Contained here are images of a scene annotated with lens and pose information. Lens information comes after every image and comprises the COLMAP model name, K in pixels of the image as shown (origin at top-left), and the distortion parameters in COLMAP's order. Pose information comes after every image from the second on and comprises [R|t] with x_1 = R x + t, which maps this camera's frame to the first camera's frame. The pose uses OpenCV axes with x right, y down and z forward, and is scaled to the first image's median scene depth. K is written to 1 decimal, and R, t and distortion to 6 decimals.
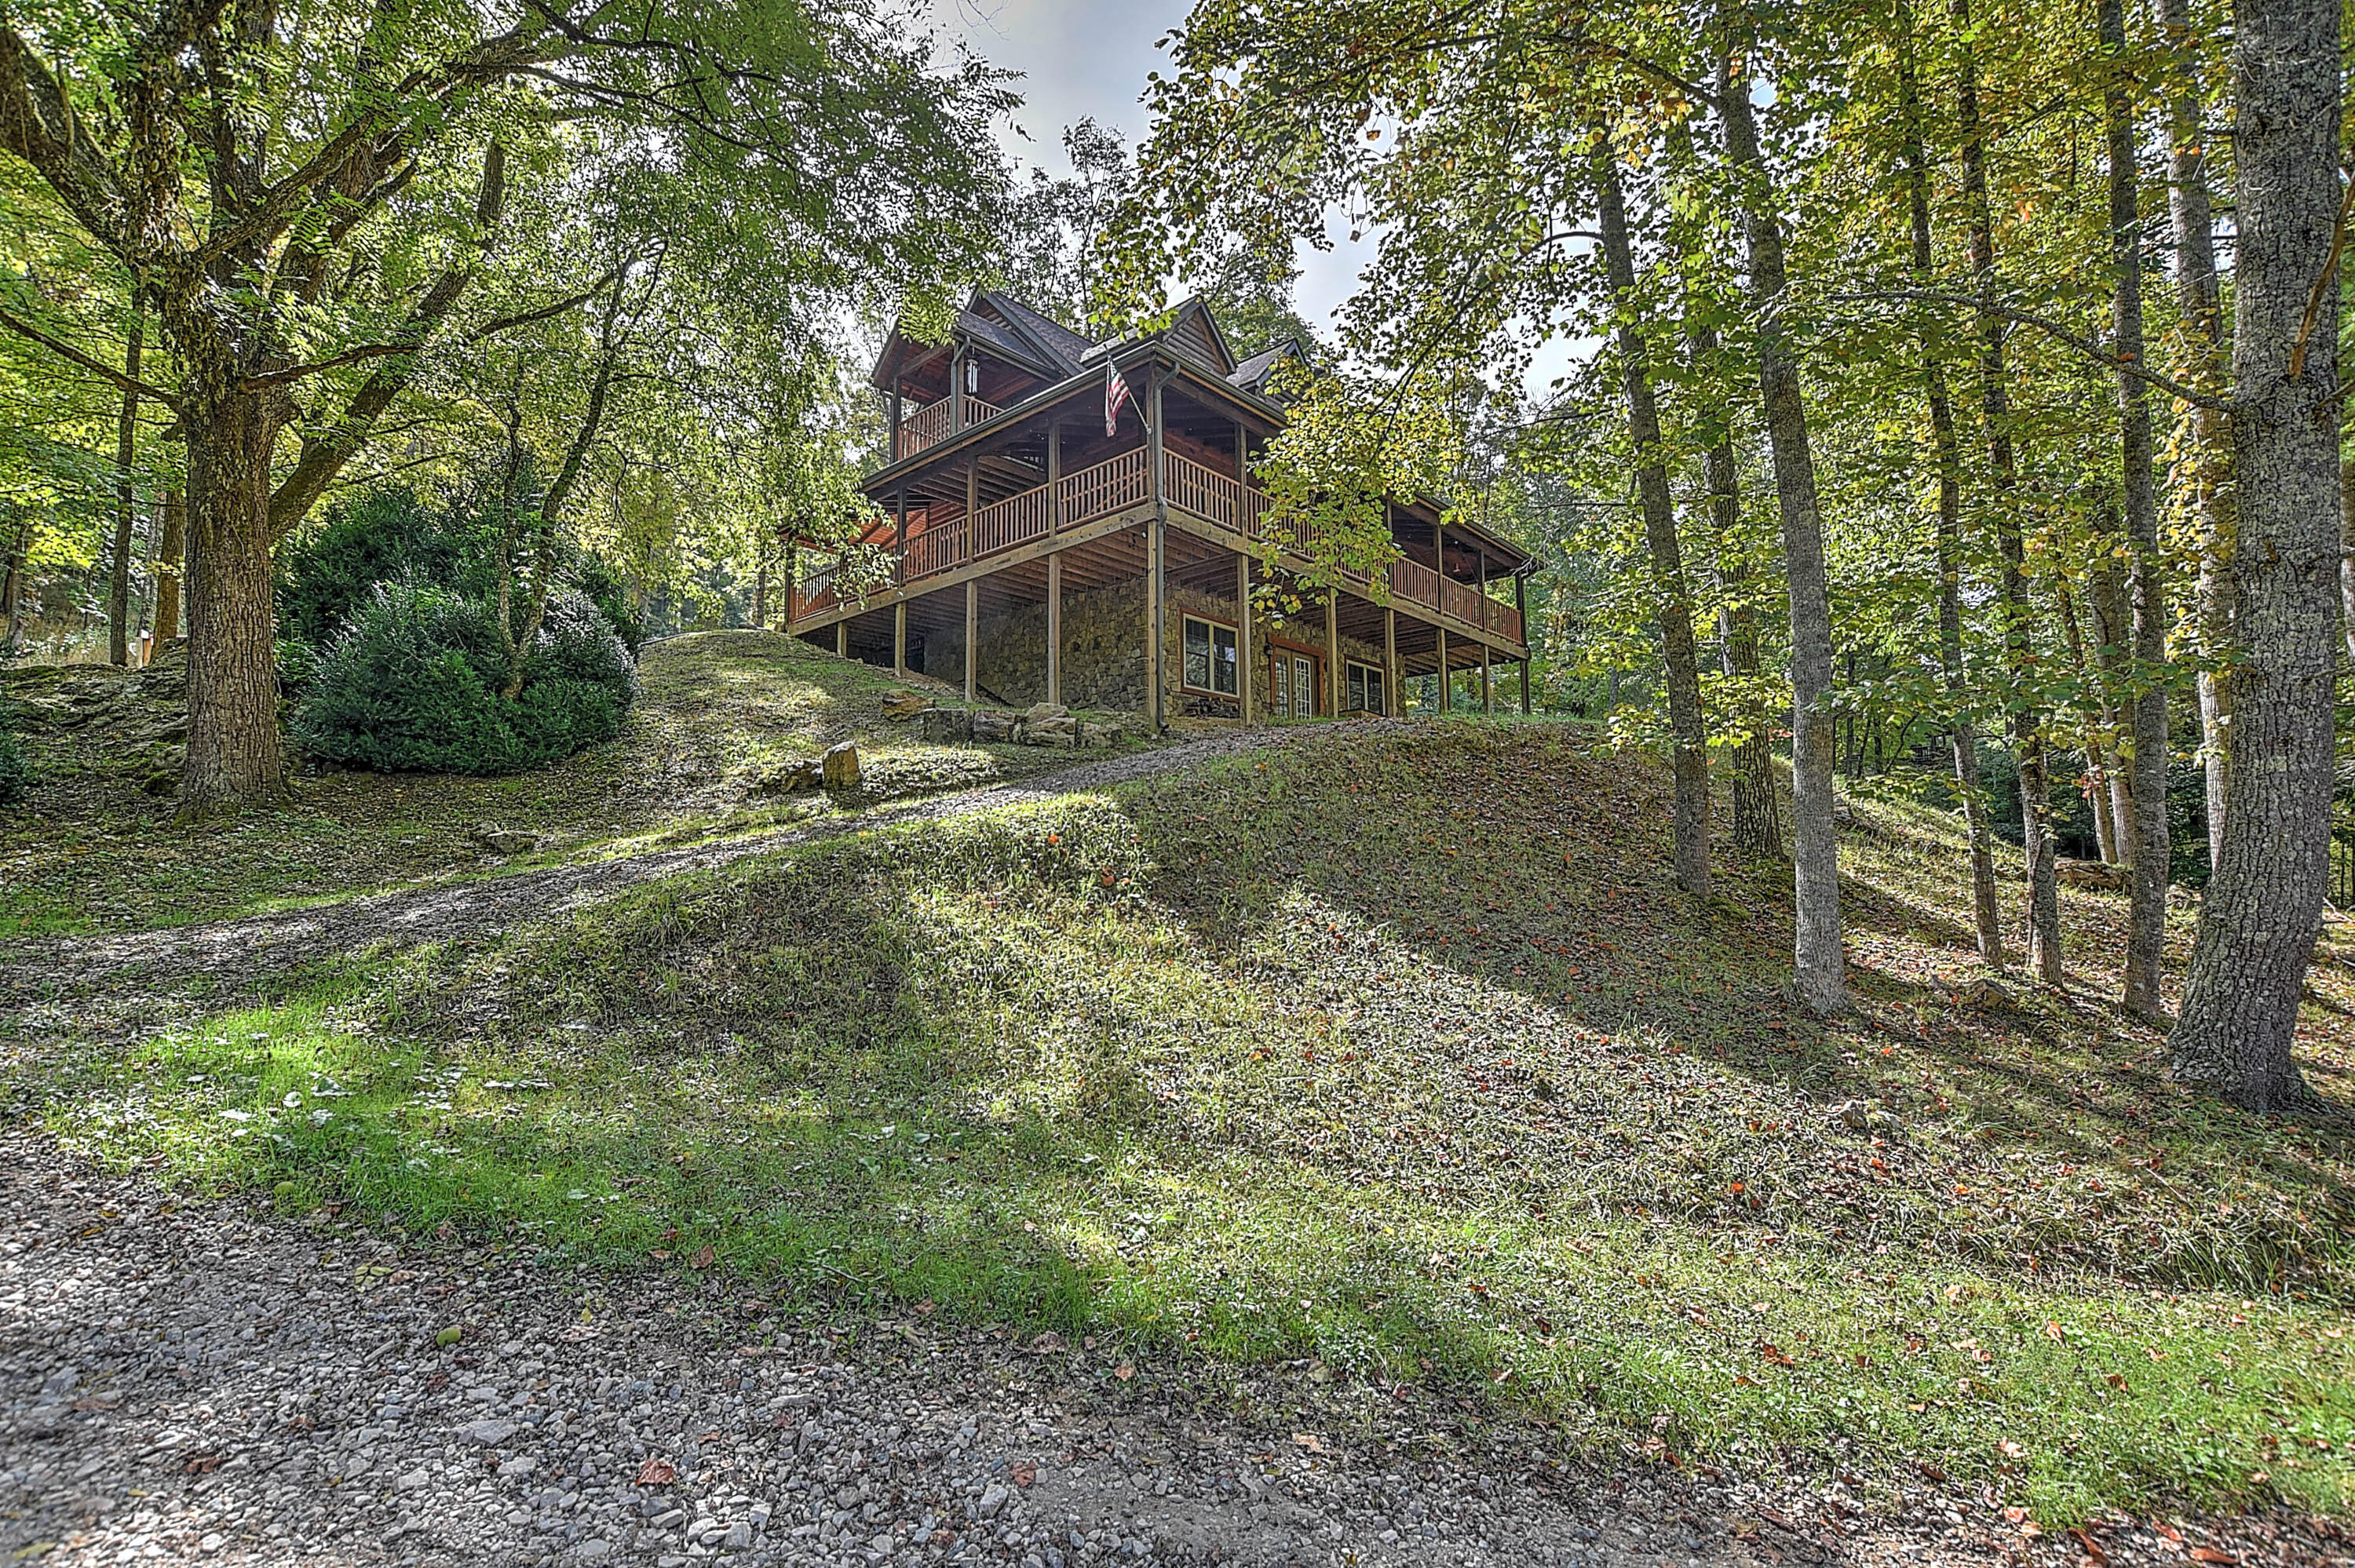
lens RADIAL K [[1047.2, 0, 1168.9], [0, 1047.2, 793.1], [0, 0, 1]] dist [-0.023831, -0.000616]
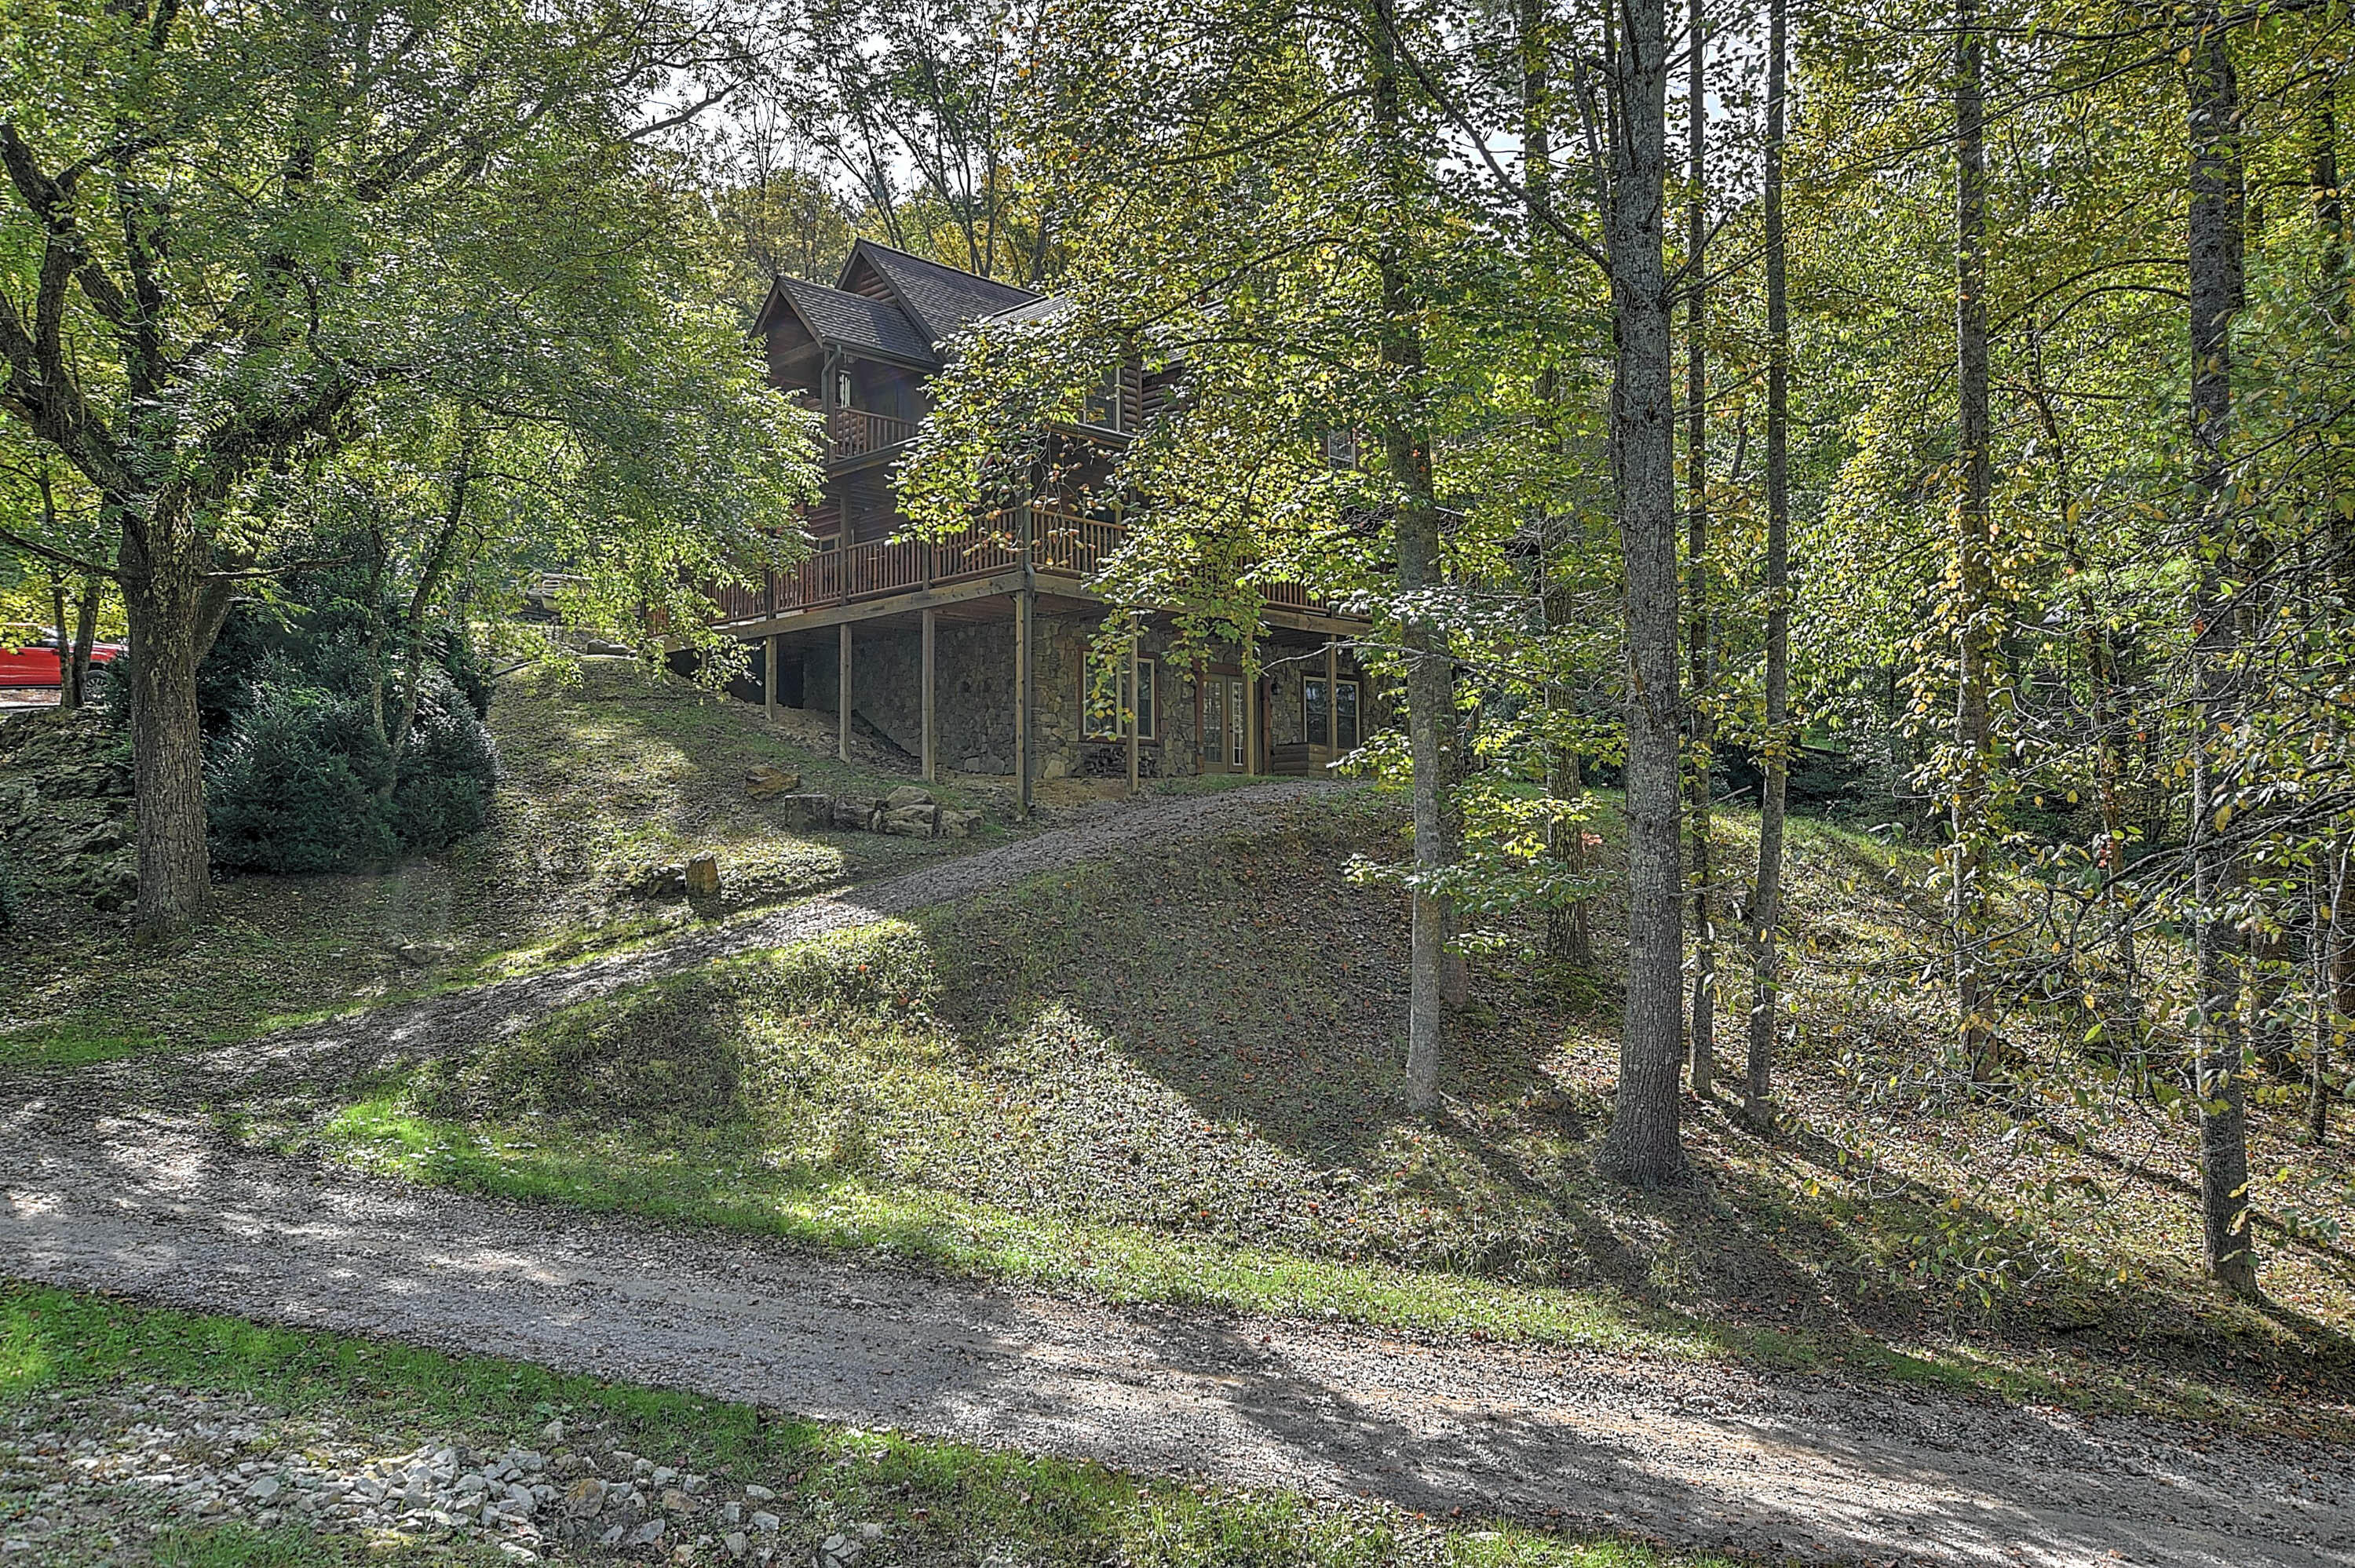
lens RADIAL K [[1795.1, 0, 1182.8], [0, 1795.1, 781.9], [0, 0, 1]] dist [0.012662, 0.009142]
pose [[0.998587, 0.000782, -0.053143, 0.323741], [0.001413, 0.999148, 0.041259, -0.222749], [0.053130, -0.041275, 0.997734, -0.947025]]
